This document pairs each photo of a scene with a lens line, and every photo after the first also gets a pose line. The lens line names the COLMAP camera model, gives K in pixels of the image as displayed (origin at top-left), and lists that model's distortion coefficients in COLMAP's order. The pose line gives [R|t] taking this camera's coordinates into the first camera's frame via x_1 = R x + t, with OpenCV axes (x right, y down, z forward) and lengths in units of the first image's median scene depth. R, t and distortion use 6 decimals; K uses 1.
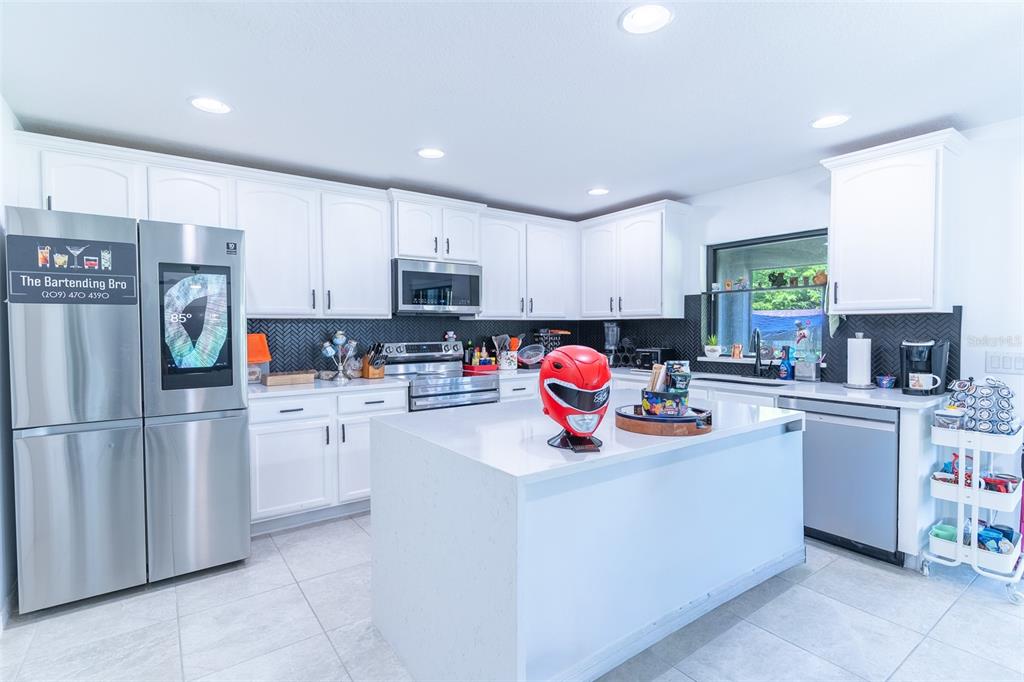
lens RADIAL K [[499.4, 0, 507.1], [0, 499.4, 344.0], [0, 0, 1]] dist [0.000562, -0.000030]
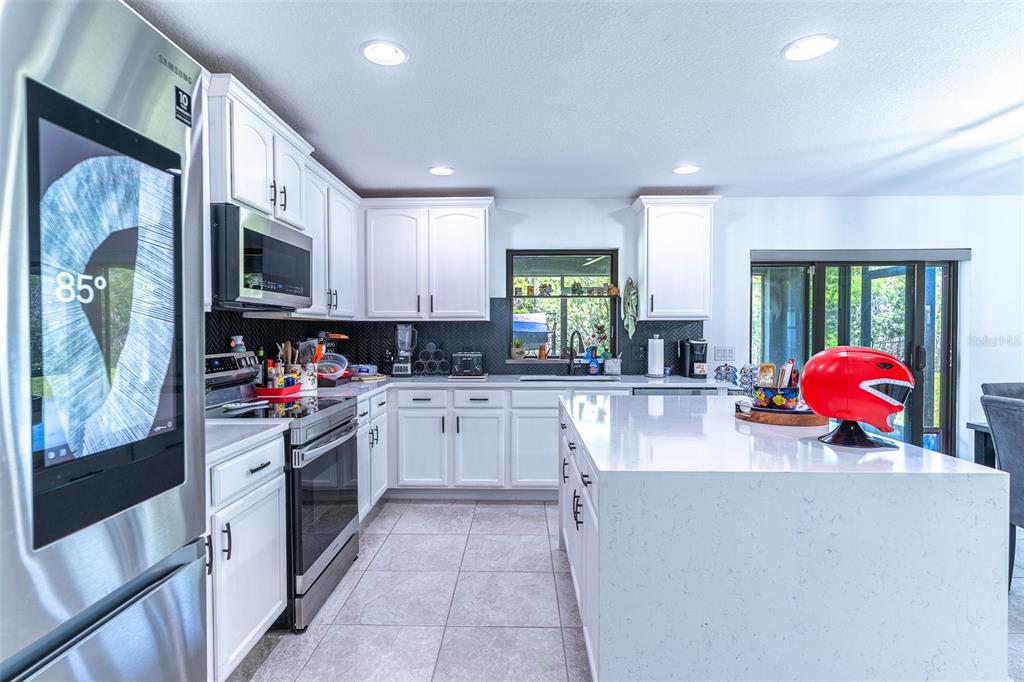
lens RADIAL K [[522.6, 0, 509.7], [0, 522.6, 335.9], [0, 0, 1]] dist [0.000511, -0.000201]
pose [[0.604492, -0.004994, 0.796596, -0.521412], [0.026086, 0.999568, -0.013529, -0.008947], [-0.796184, 0.028958, 0.604361, 0.426090]]
